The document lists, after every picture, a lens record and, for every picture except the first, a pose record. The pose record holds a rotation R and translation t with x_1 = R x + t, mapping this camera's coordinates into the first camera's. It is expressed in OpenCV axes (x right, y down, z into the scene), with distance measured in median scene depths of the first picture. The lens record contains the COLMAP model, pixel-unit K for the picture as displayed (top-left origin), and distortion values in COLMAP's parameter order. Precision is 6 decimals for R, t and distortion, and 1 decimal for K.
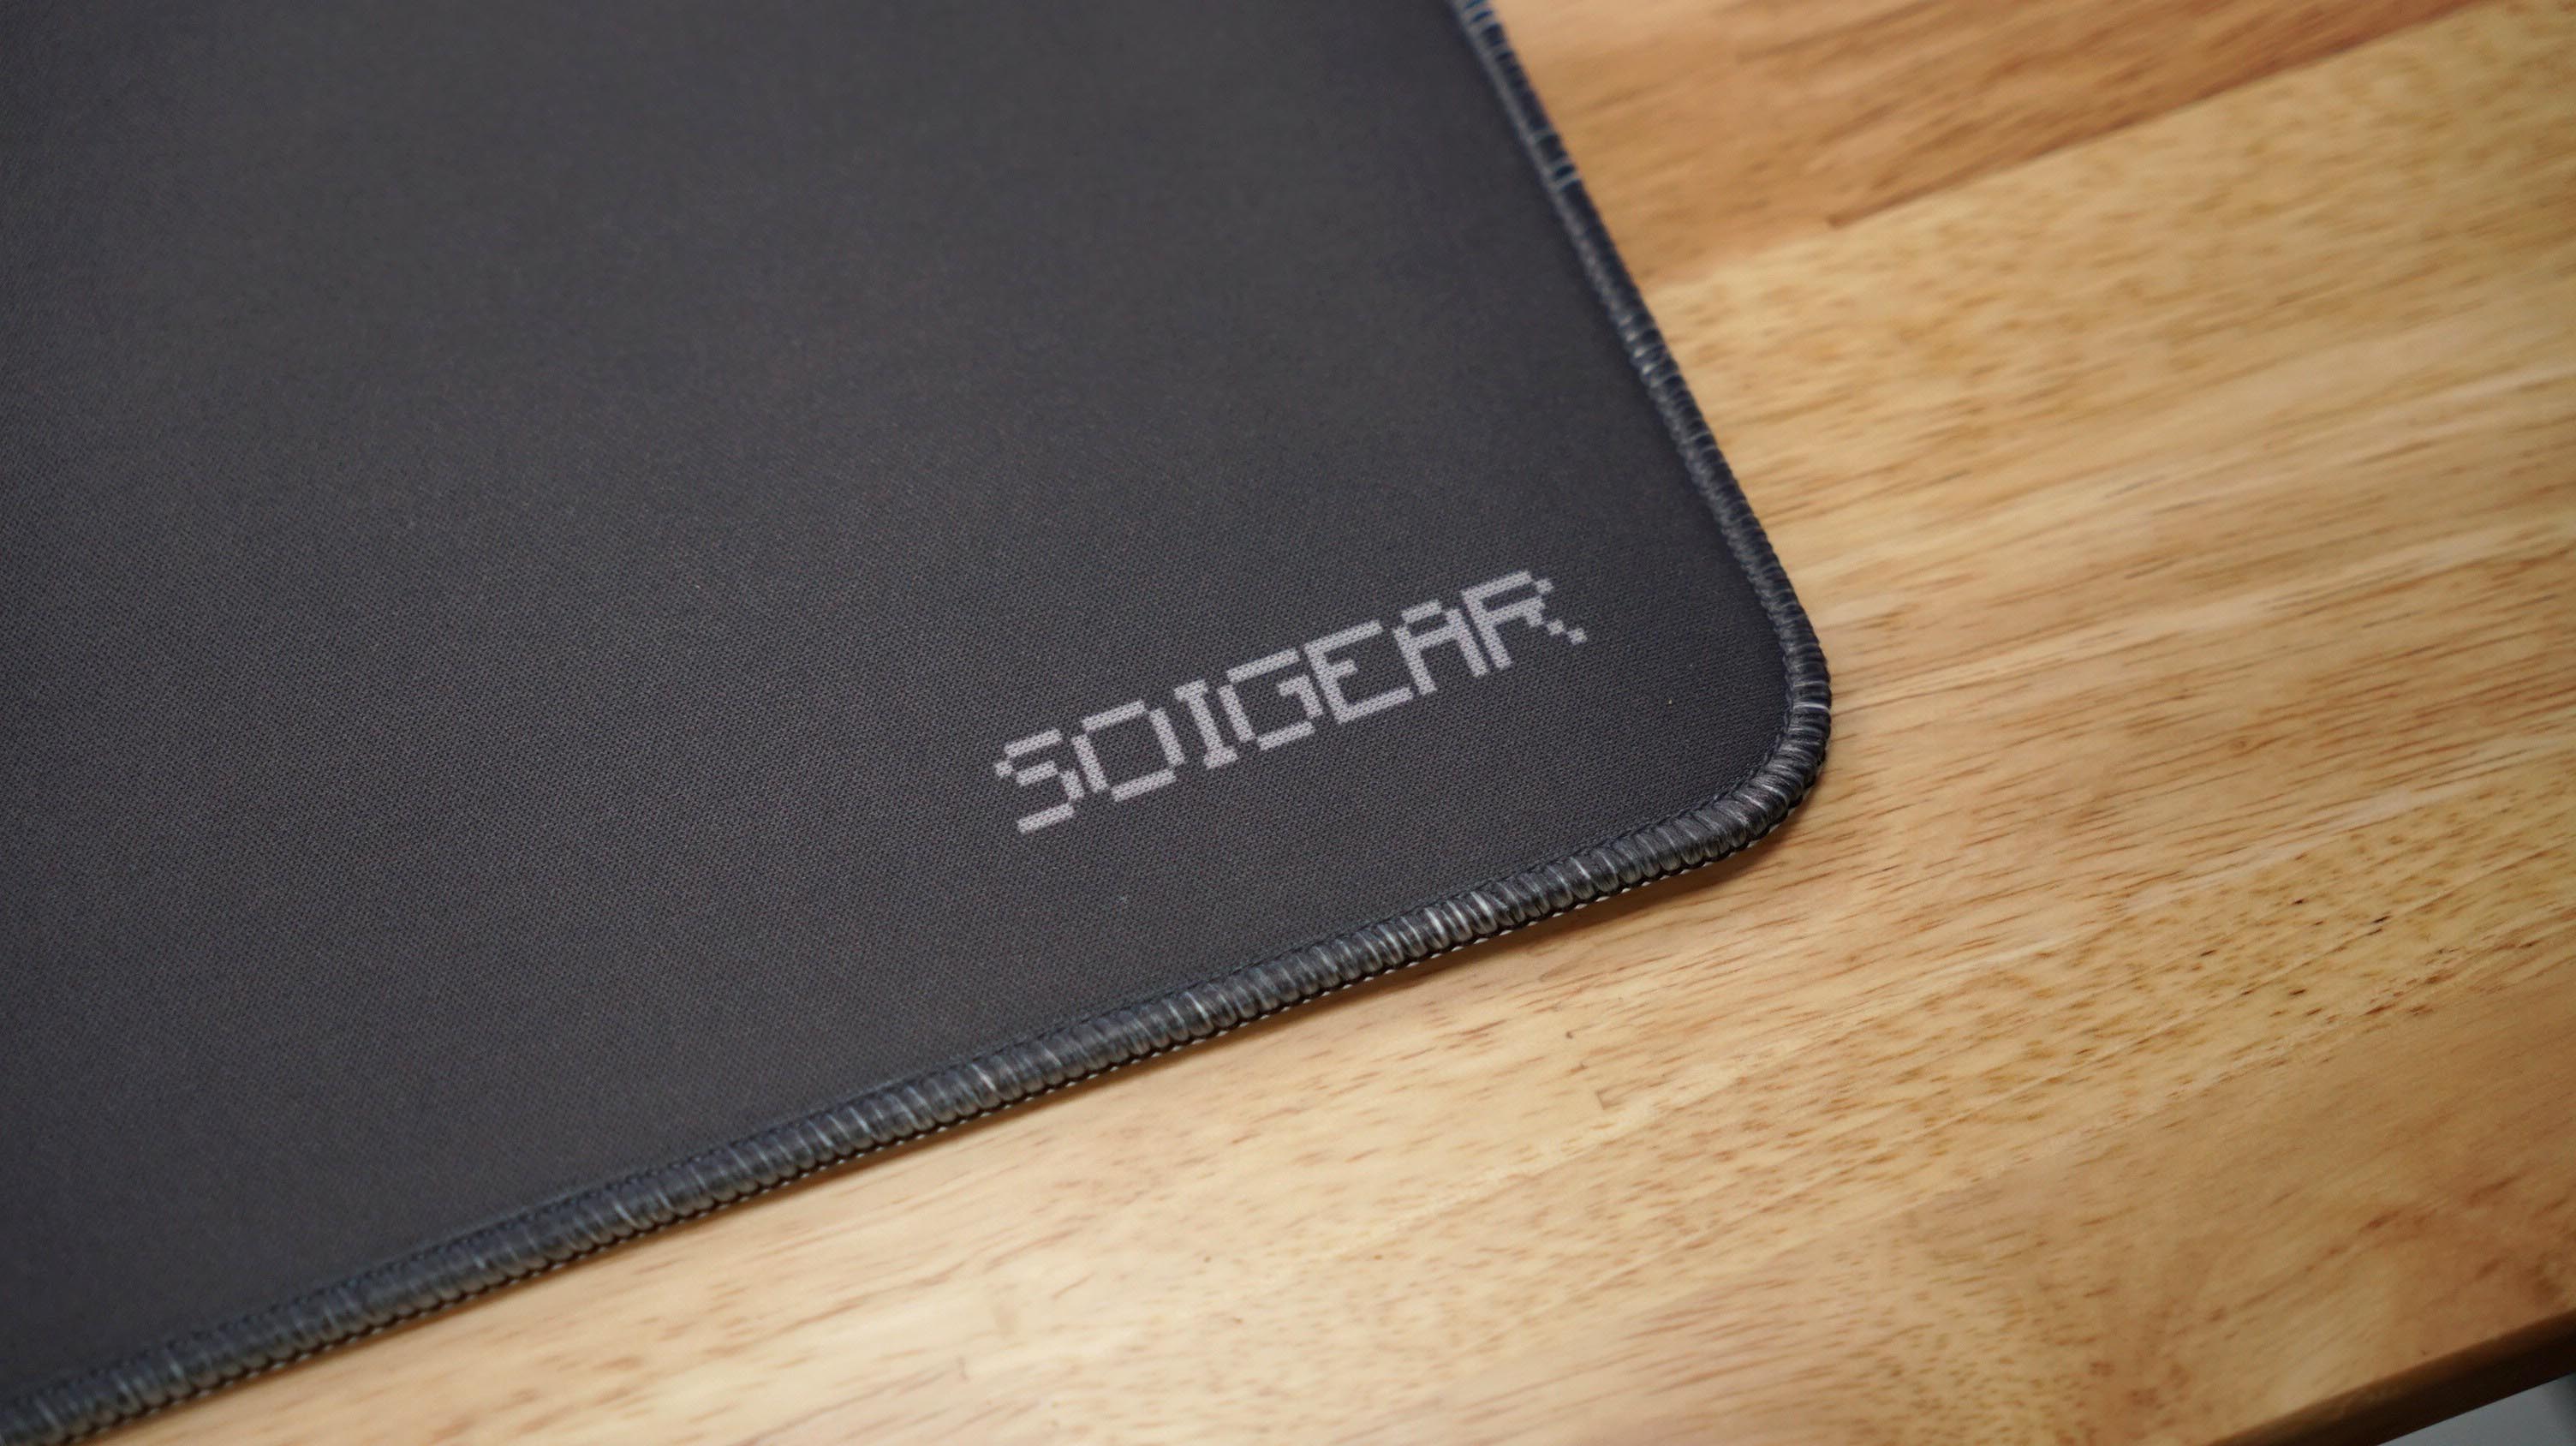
lens RADIAL K [[4092.6, 0, 1289.7], [0, 4092.6, 724.1], [0, 0, 1]] dist [0.153152, 0.926529]
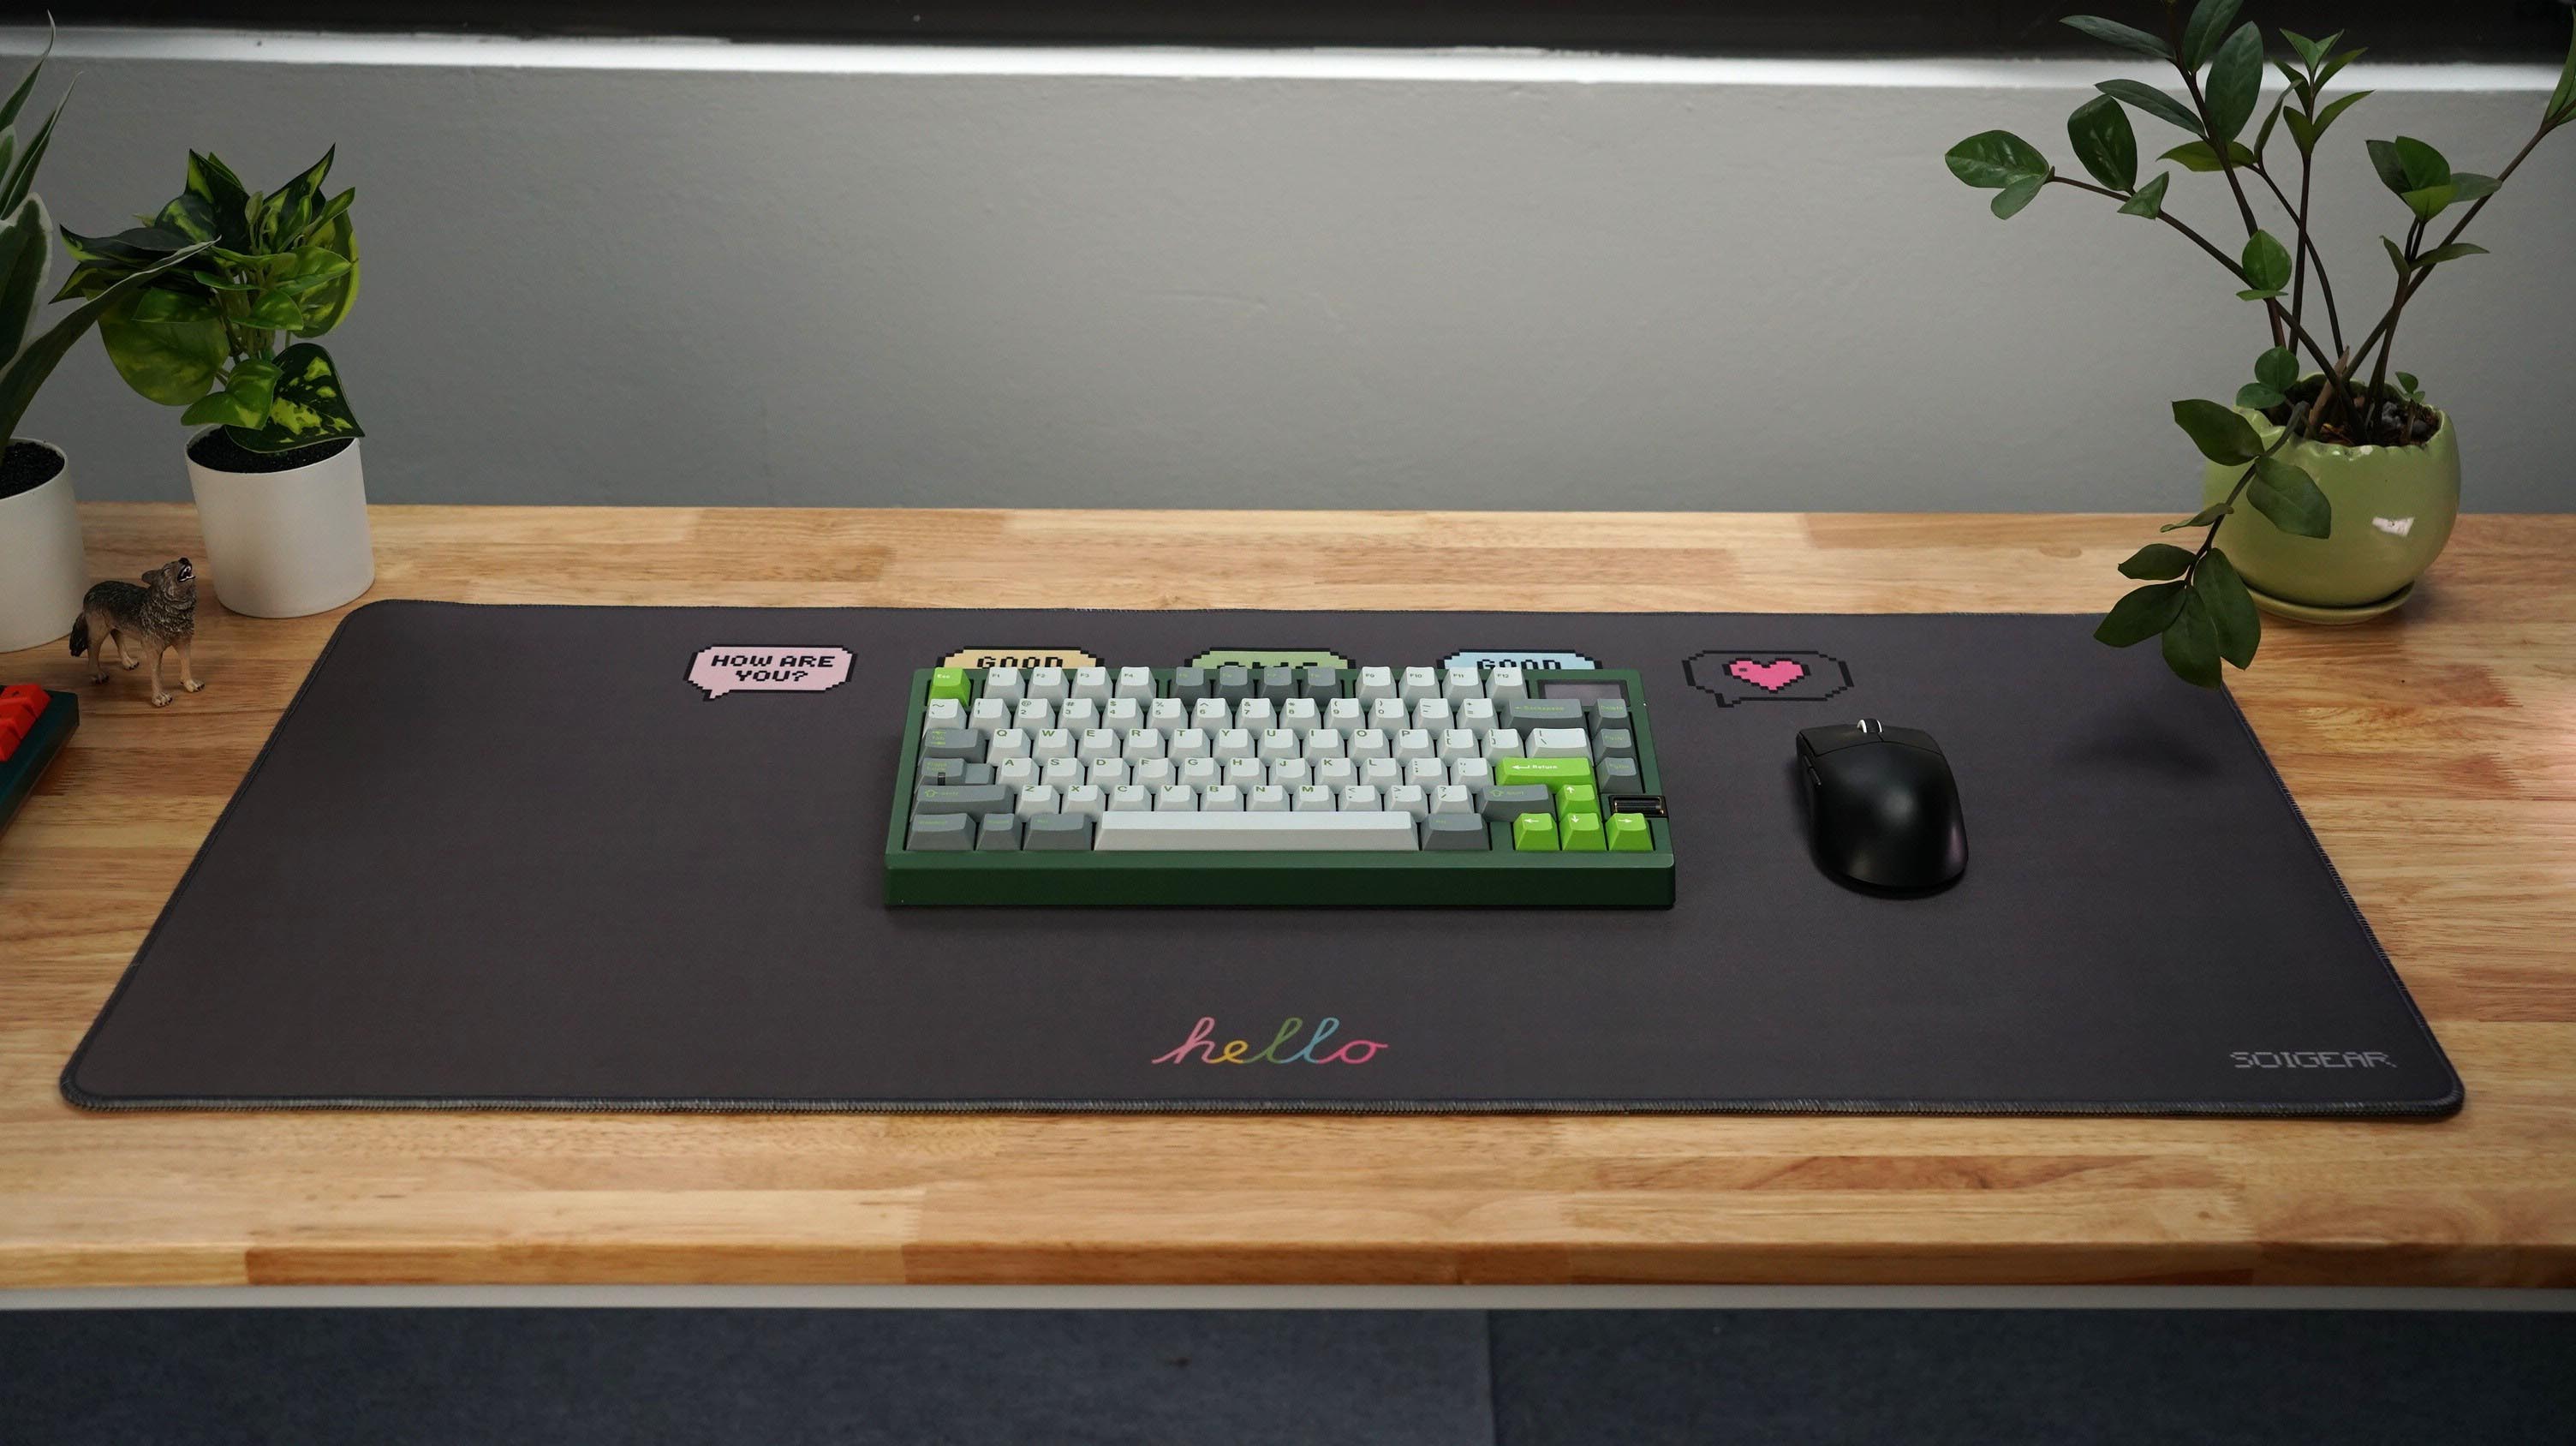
lens RADIAL K [[2963.5, 0, 1290.7], [0, 2963.5, 727.6], [0, 0, 1]] dist [-0.025695, 0.291405]
pose [[0.930684, 0.179166, -0.318948, -0.058050], [-0.321093, 0.817843, -0.477526, 1.350652], [0.175293, 0.546838, 0.818682, -1.583251]]
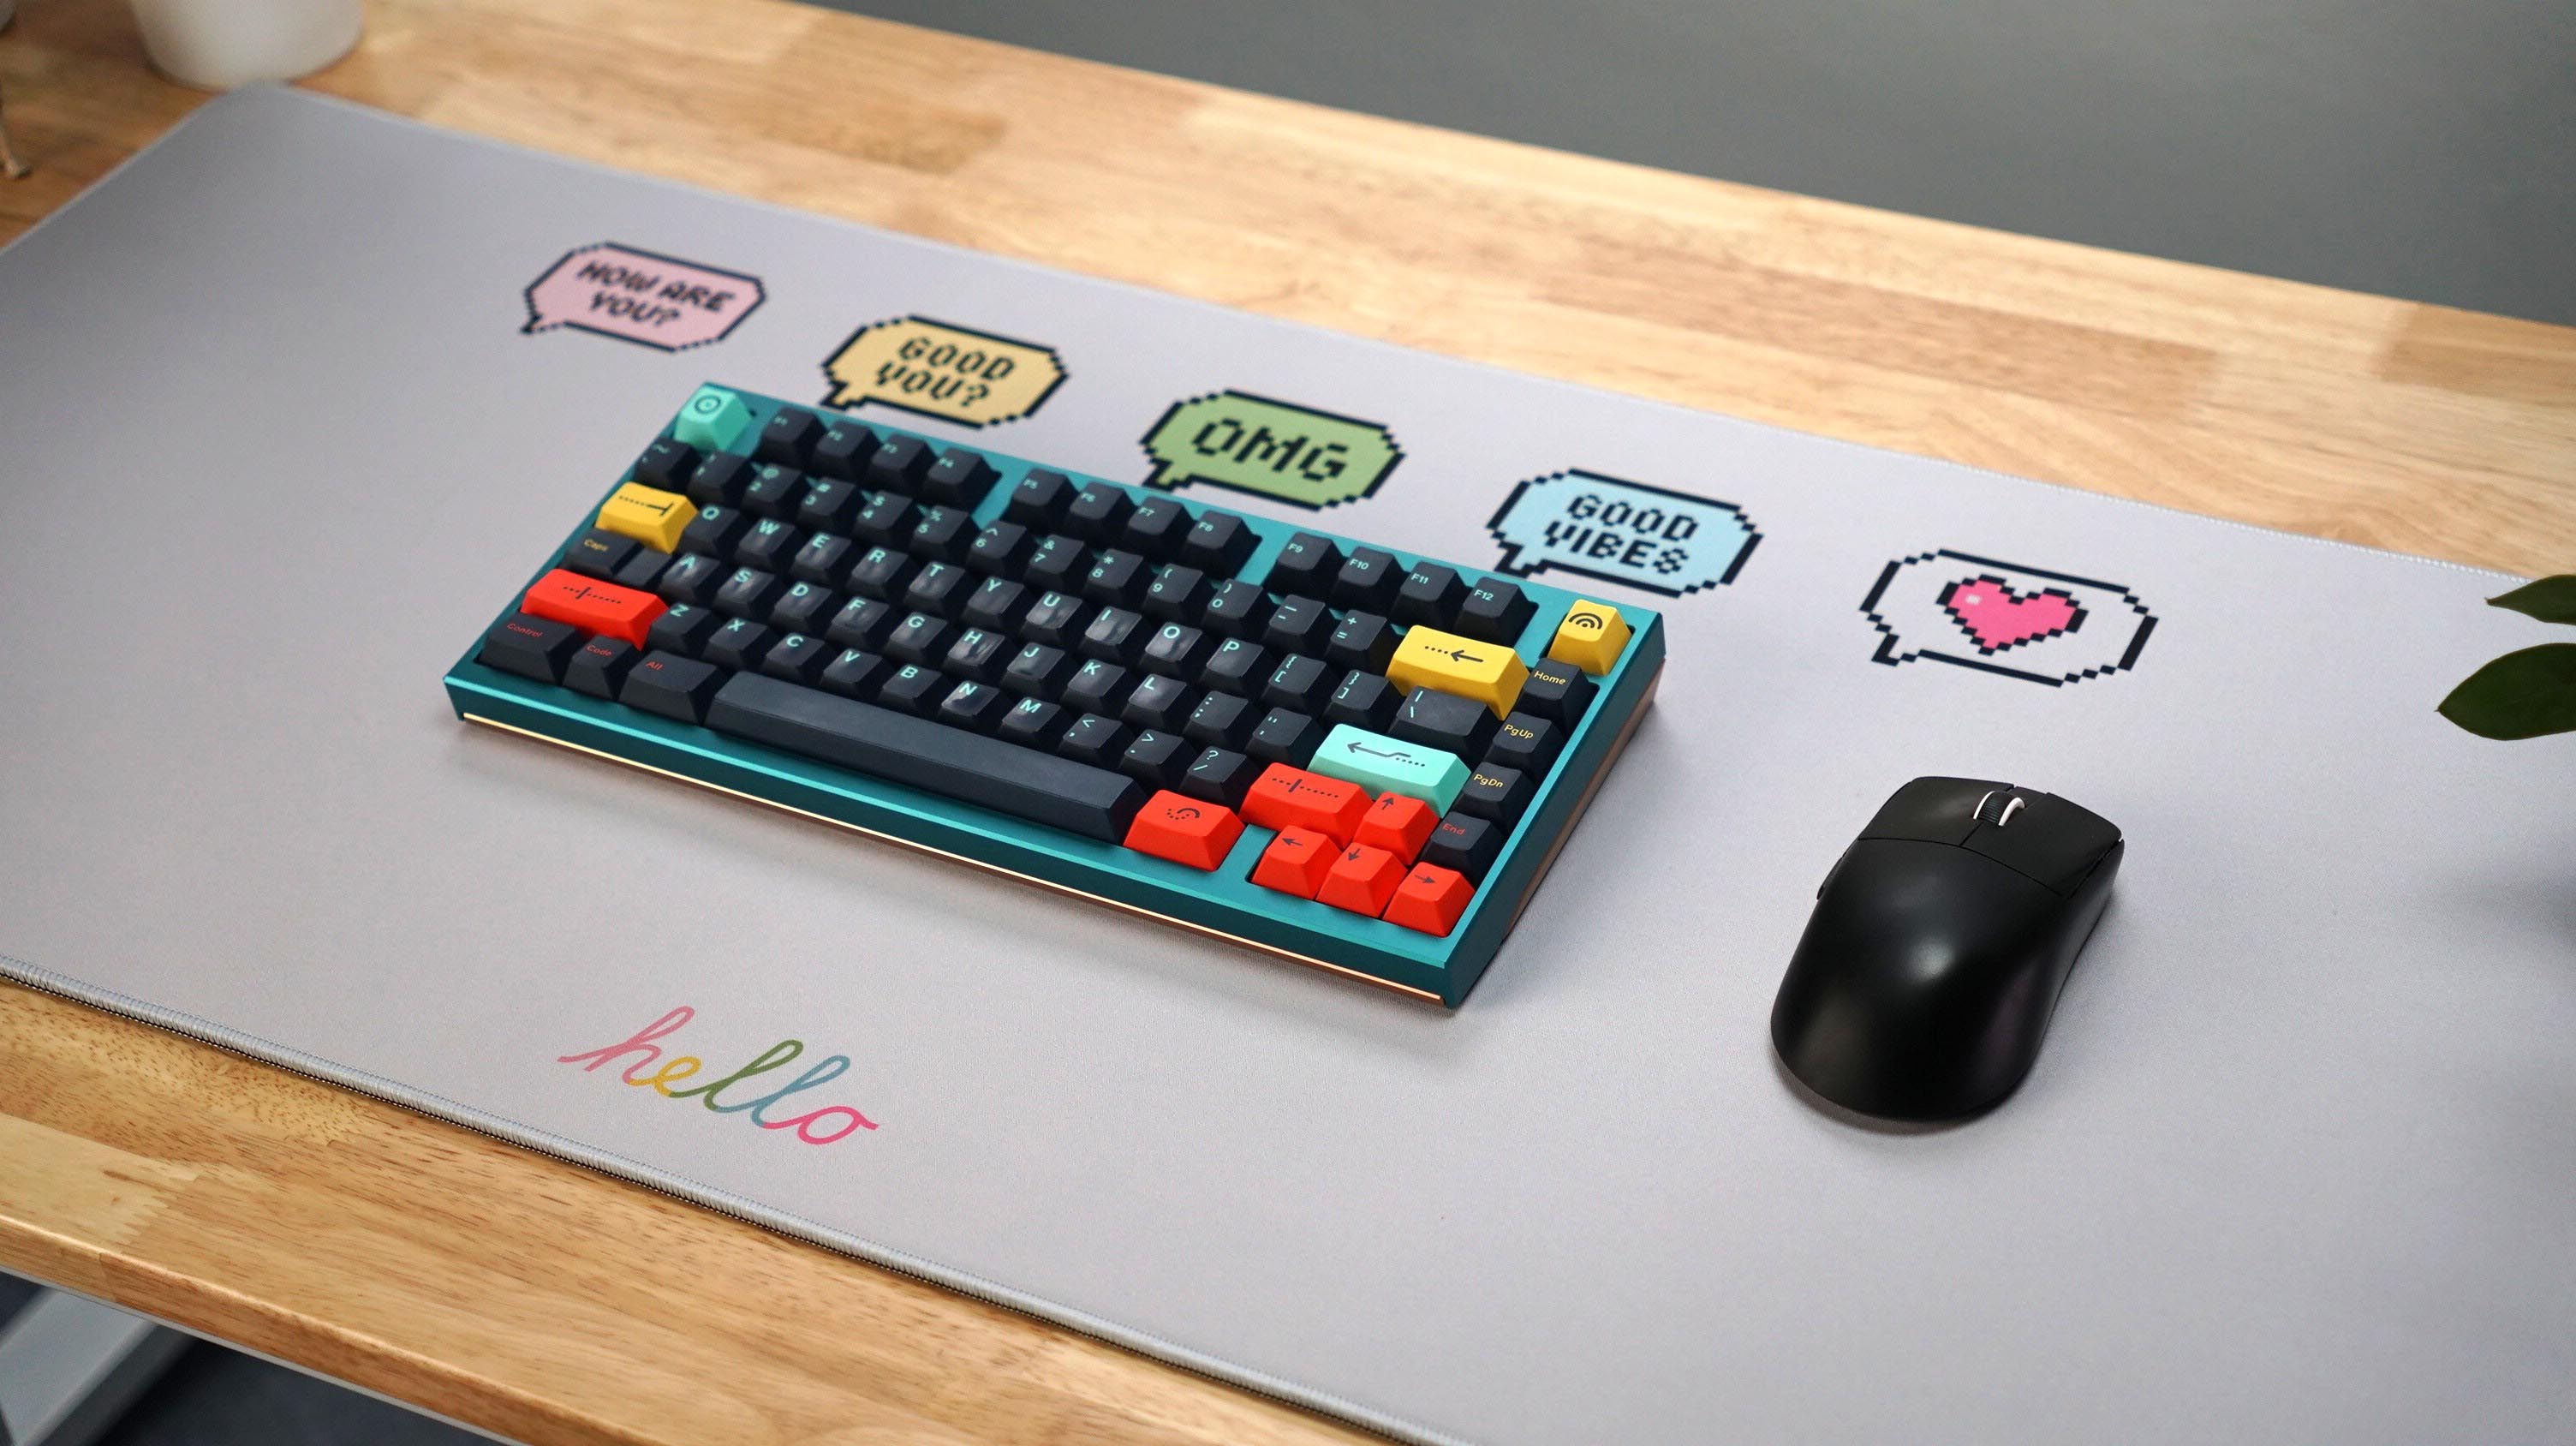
lens RADIAL K [[3918.5, 0, 1284.0], [0, 3918.5, 726.2], [0, 0, 1]] dist [0.181353, 0.775620]
pose [[0.654029, 0.425918, -0.625172, 0.739461], [-0.618320, 0.777104, -0.117433, 0.215230], [0.435806, 0.463361, 0.771602, -1.030036]]
